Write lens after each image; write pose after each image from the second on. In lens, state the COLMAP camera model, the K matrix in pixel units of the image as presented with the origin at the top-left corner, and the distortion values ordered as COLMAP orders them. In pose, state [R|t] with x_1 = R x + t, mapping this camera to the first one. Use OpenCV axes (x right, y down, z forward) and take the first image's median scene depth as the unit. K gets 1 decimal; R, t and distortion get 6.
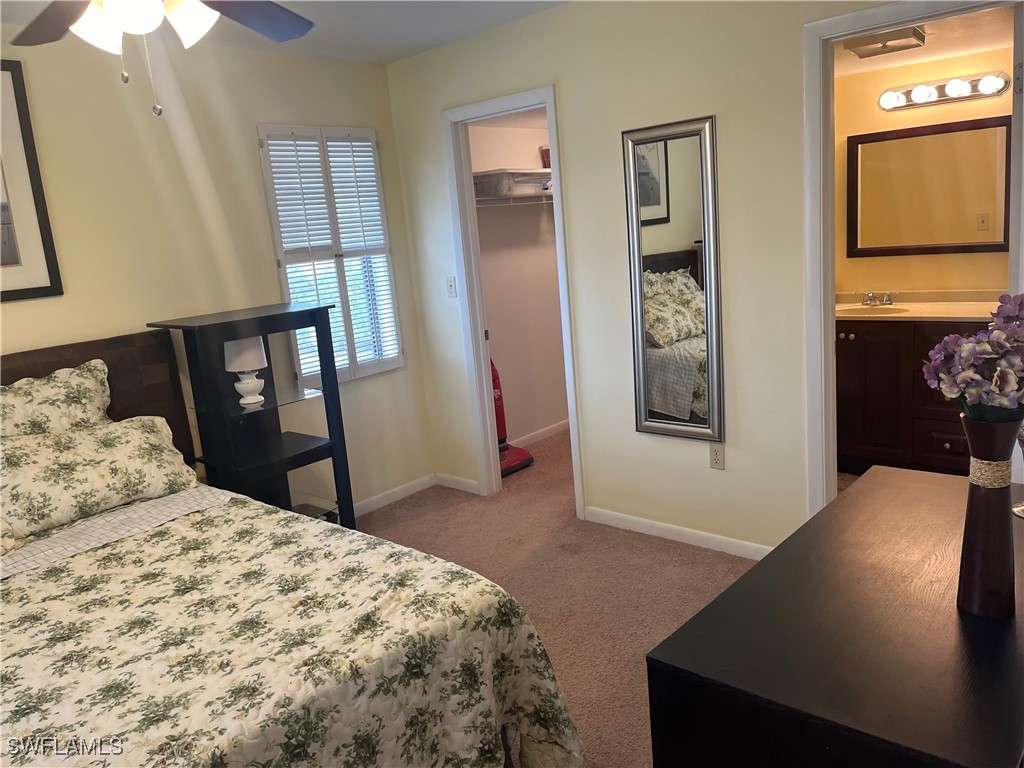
lens RADIAL K [[769.9, 0, 505.5], [0, 769.9, 386.0], [0, 0, 1]] dist [0.065438, -0.069555]
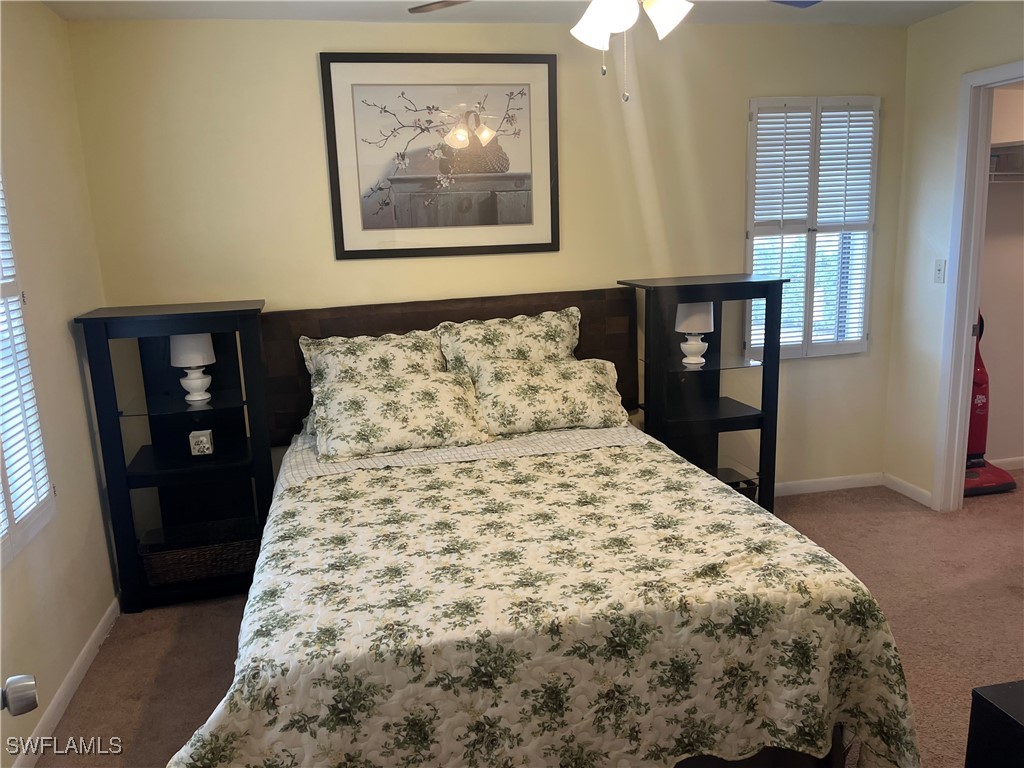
lens RADIAL K [[769.9, 0, 506.8], [0, 769.9, 385.0], [0, 0, 1]] dist [0.065438, -0.069555]
pose [[0.803881, 0.171143, -0.569636, 0.110561], [-0.151292, 0.985045, 0.082445, 0.002886], [0.575227, 0.019905, 0.817752, -0.035031]]
